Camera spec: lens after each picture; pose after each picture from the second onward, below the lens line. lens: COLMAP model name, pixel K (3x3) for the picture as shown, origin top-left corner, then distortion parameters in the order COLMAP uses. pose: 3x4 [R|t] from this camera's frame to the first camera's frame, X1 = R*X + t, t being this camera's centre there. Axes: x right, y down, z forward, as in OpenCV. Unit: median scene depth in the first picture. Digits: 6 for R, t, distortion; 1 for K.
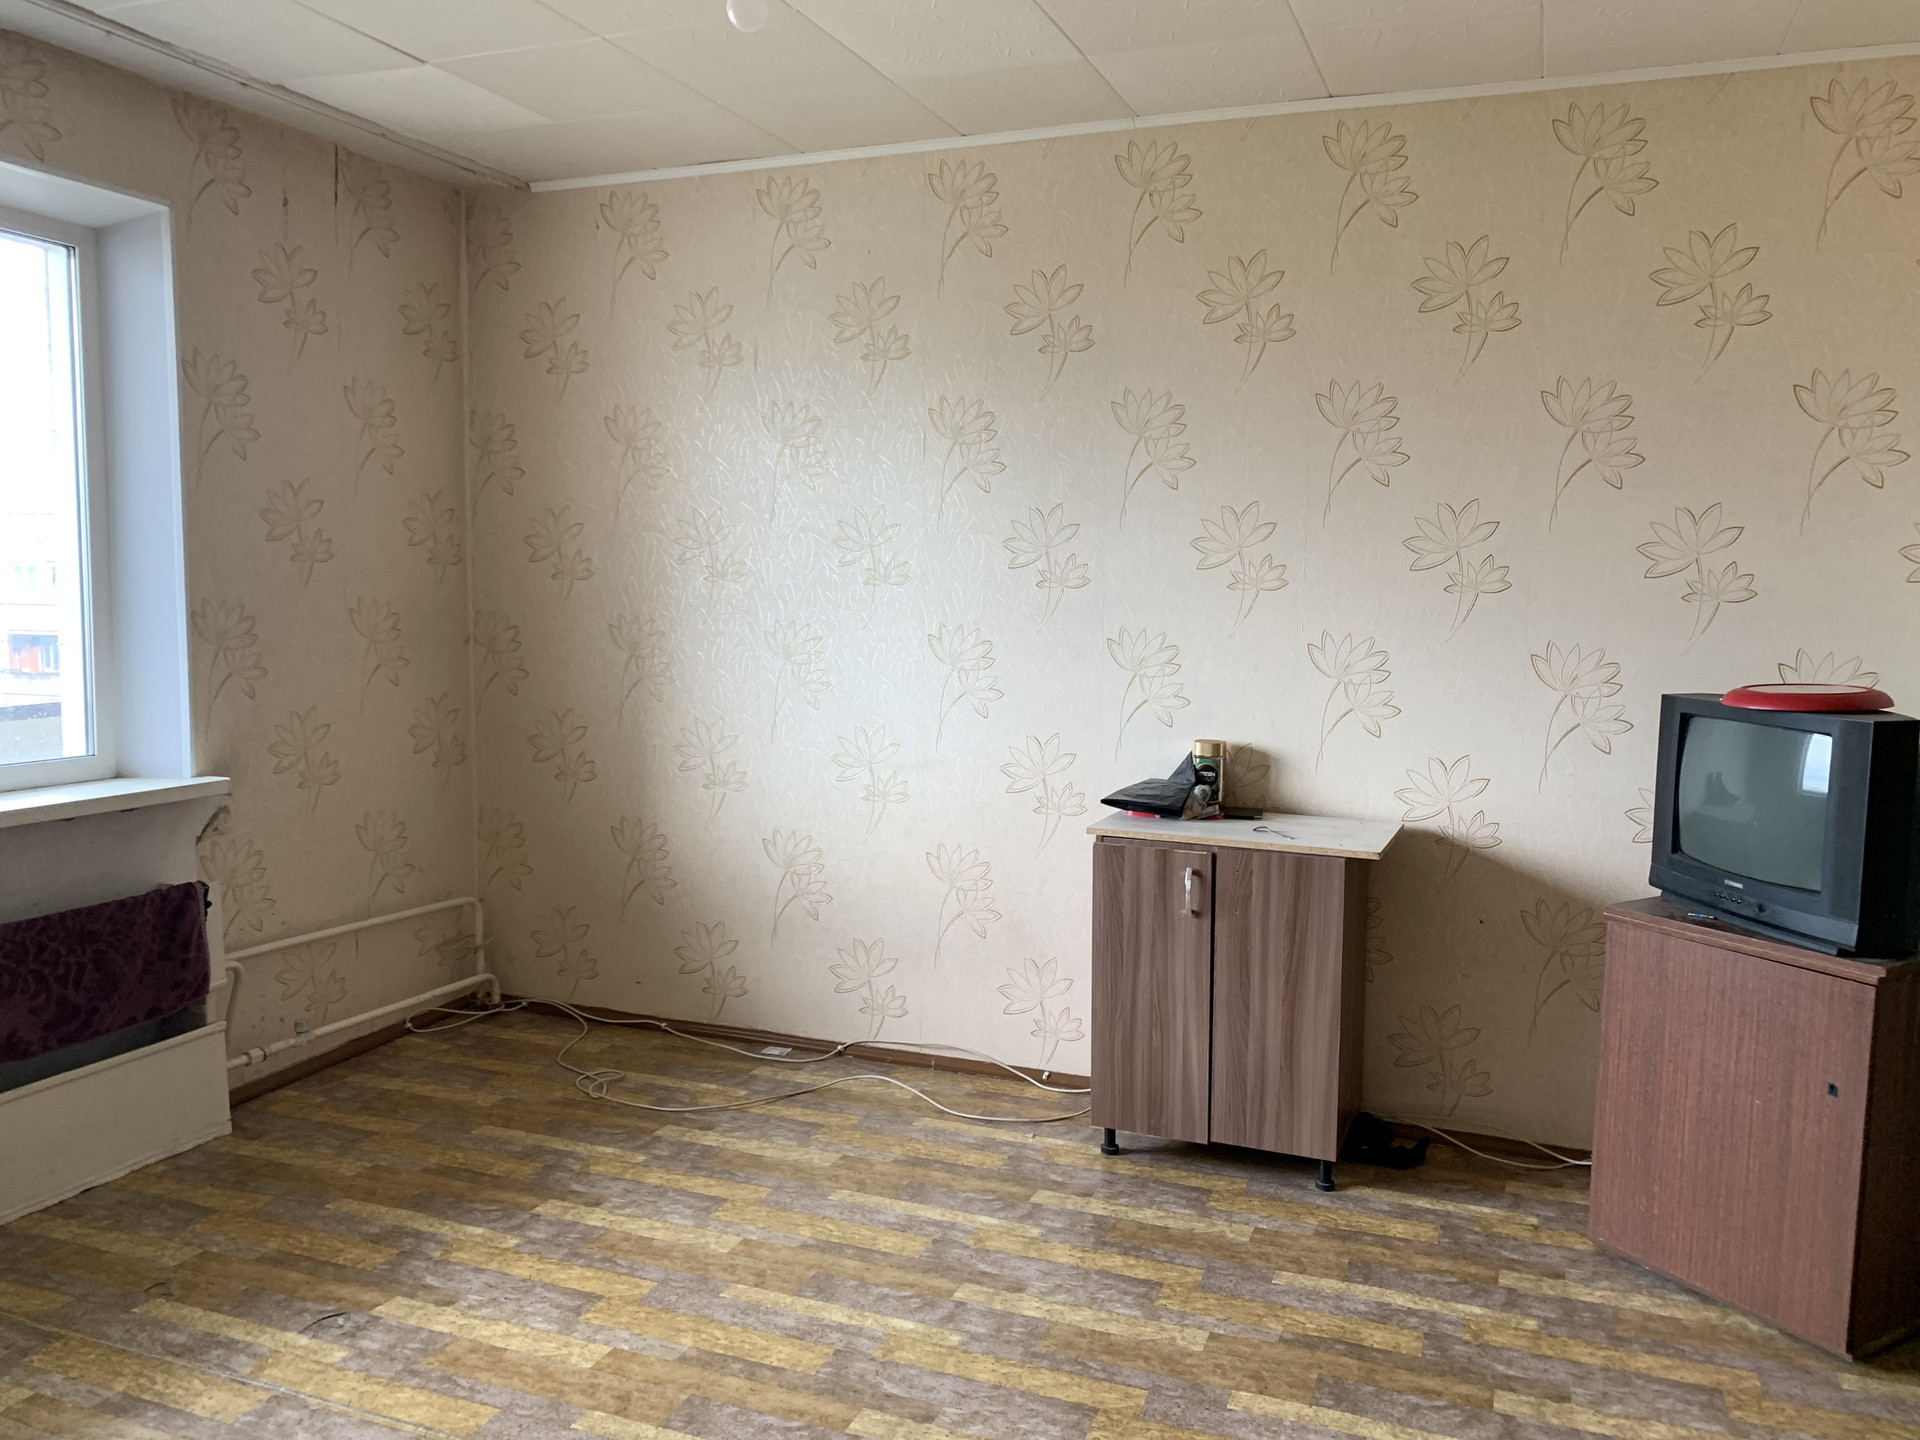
lens RADIAL K [[1465.3, 0, 968.7], [0, 1465.3, 711.7], [0, 0, 1]] dist [0.046778, -0.065510]
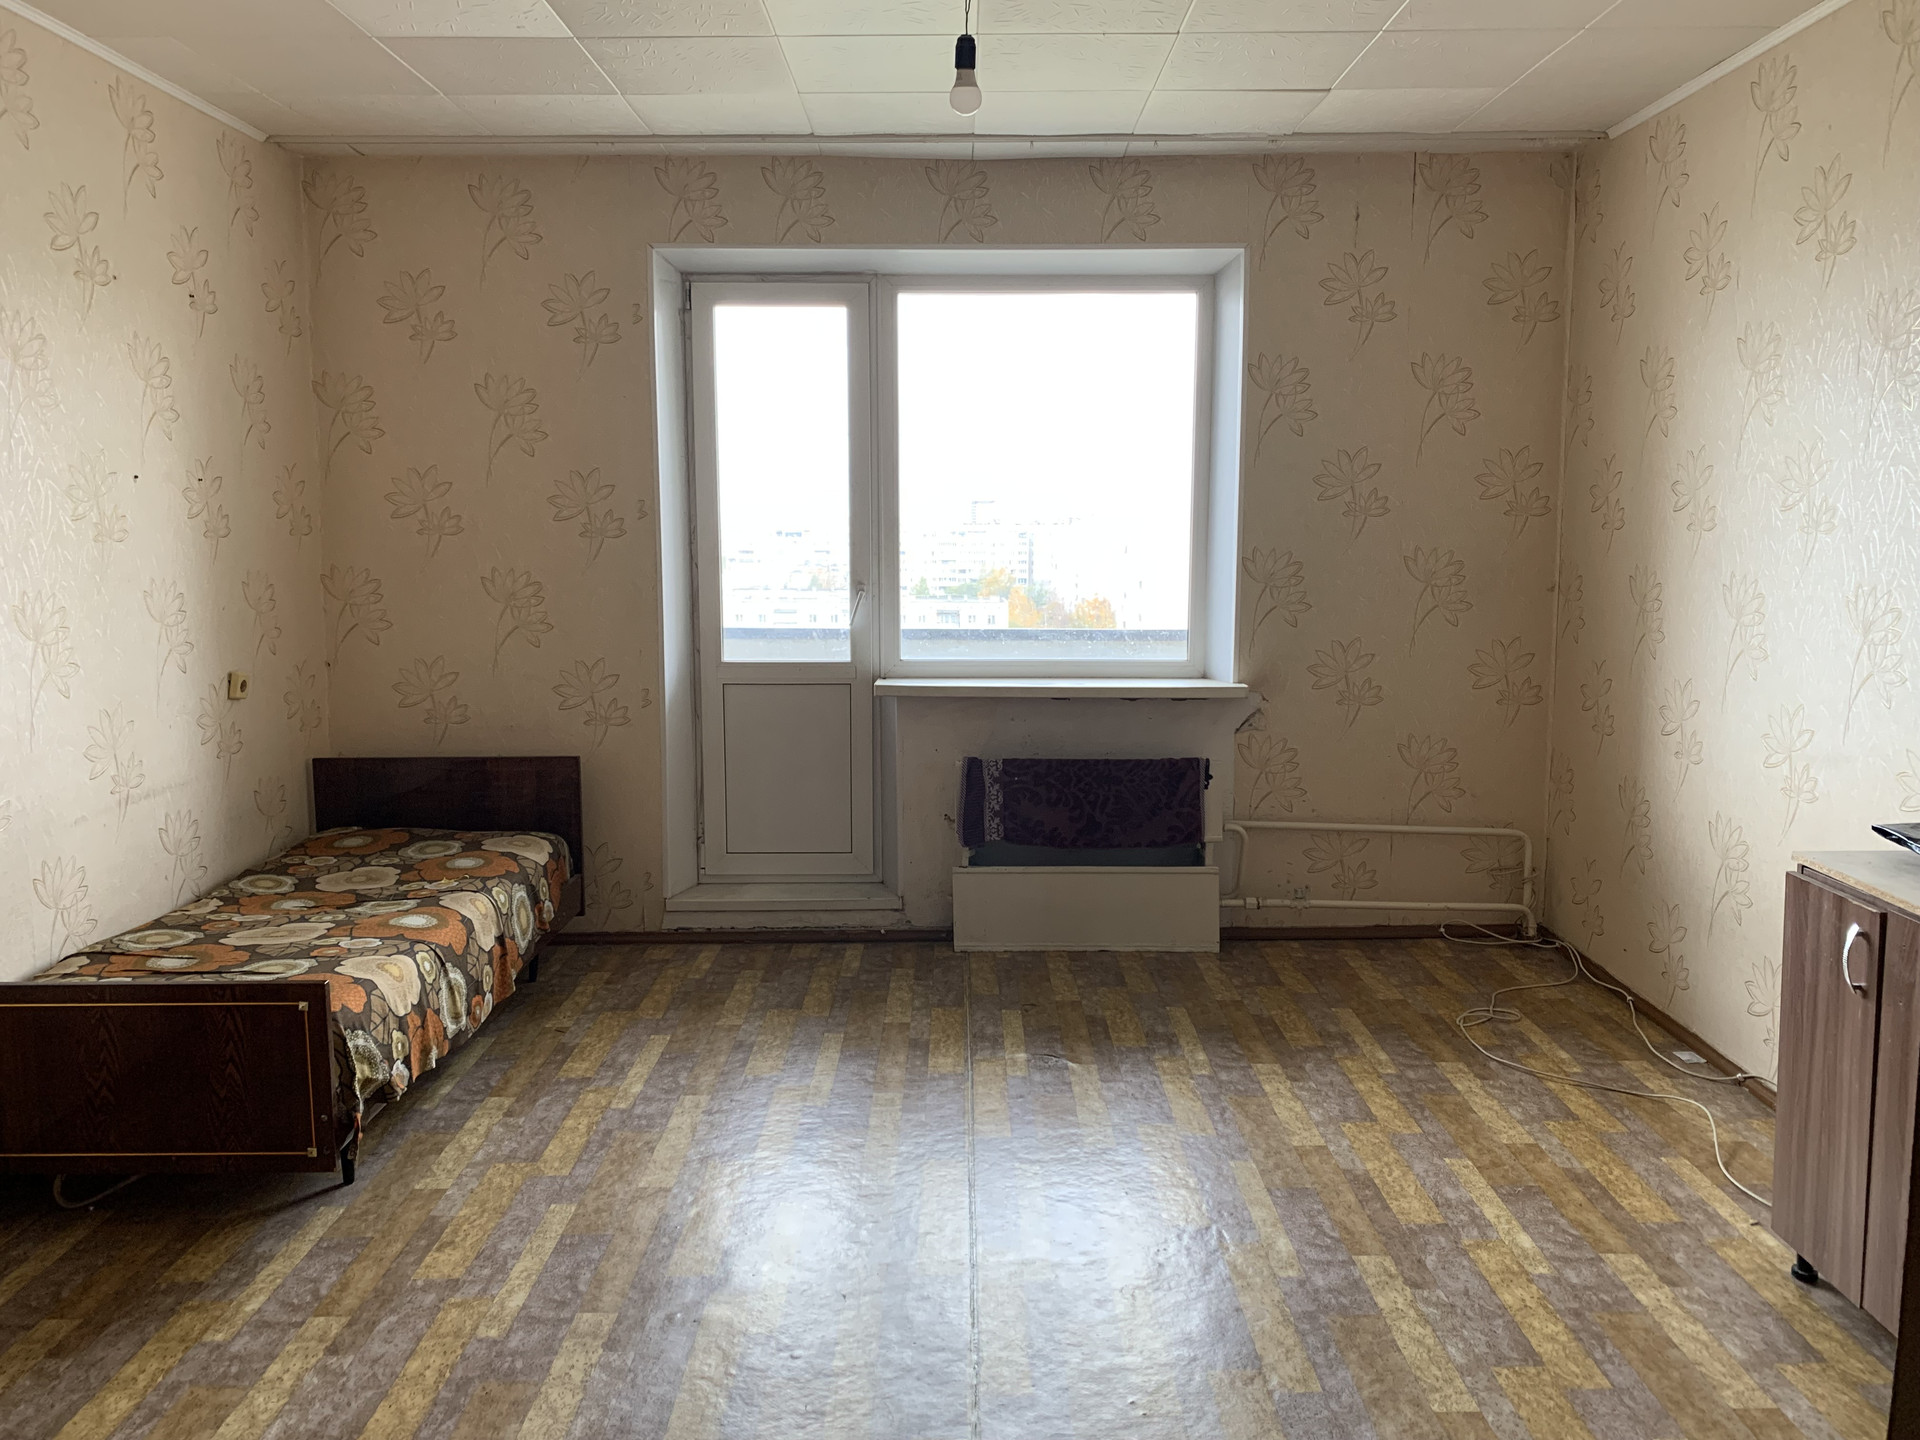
lens RADIAL K [[1465.3, 0, 962.1], [0, 1465.3, 700.8], [0, 0, 1]] dist [0.046778, -0.065510]
pose [[0.366811, 0.104739, -0.924381, 0.637240], [-0.078738, 0.993572, 0.081334, -0.028456], [0.926958, 0.042949, 0.372700, 0.303179]]
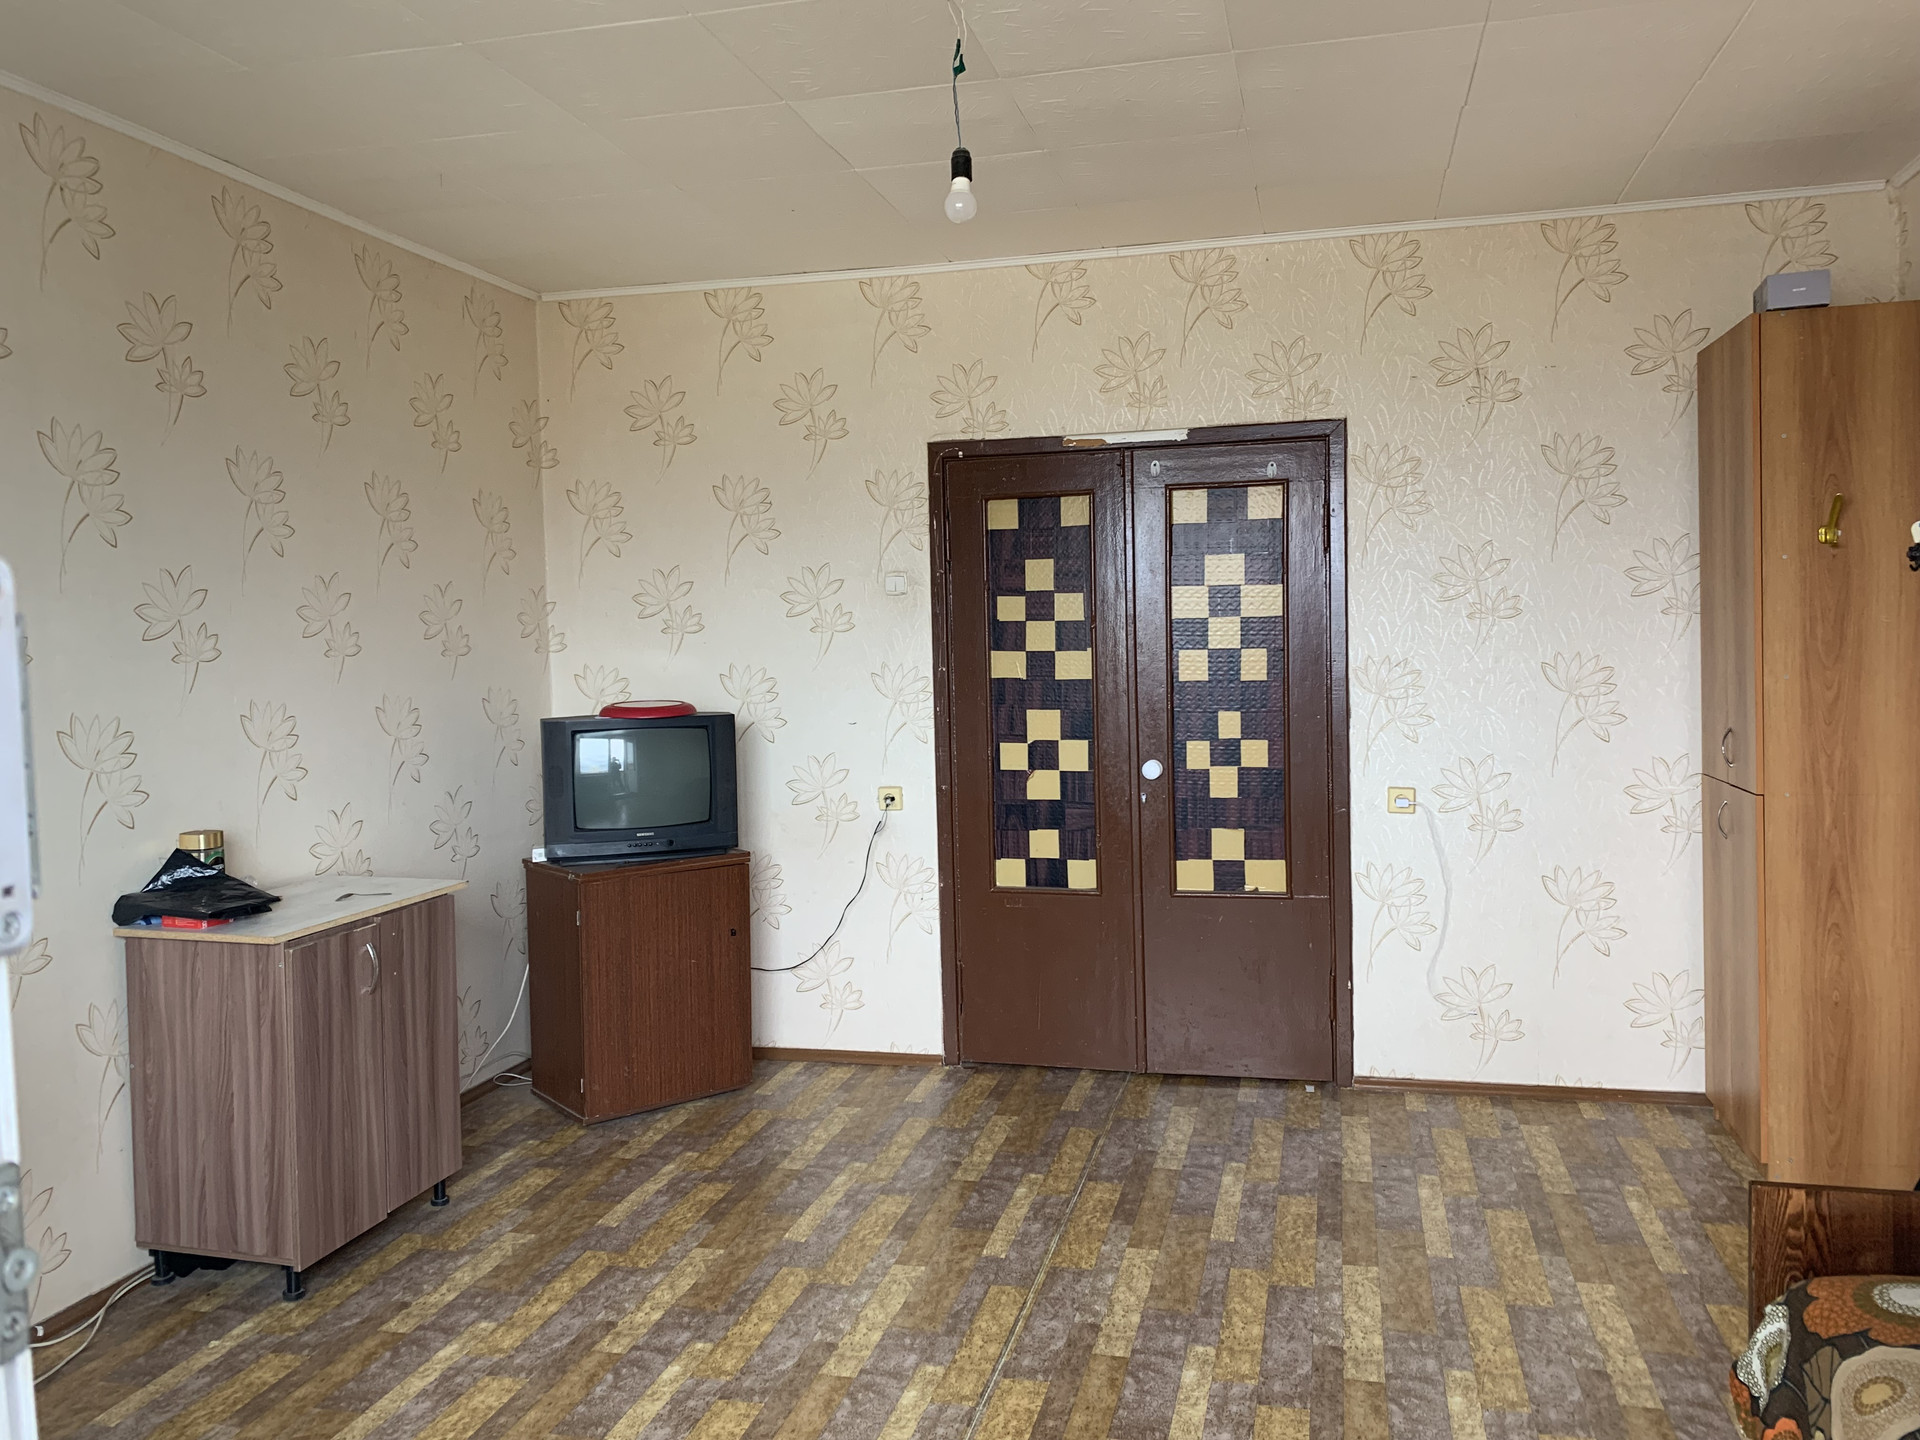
lens RADIAL K [[1465.3, 0, 966.9], [0, 1465.3, 716.5], [0, 0, 1]] dist [0.046778, -0.065510]
pose [[-0.124924, -0.071374, 0.989596, -0.836671], [0.113602, 0.989821, 0.085731, -0.079202], [-0.985641, 0.123130, -0.115545, 0.684644]]
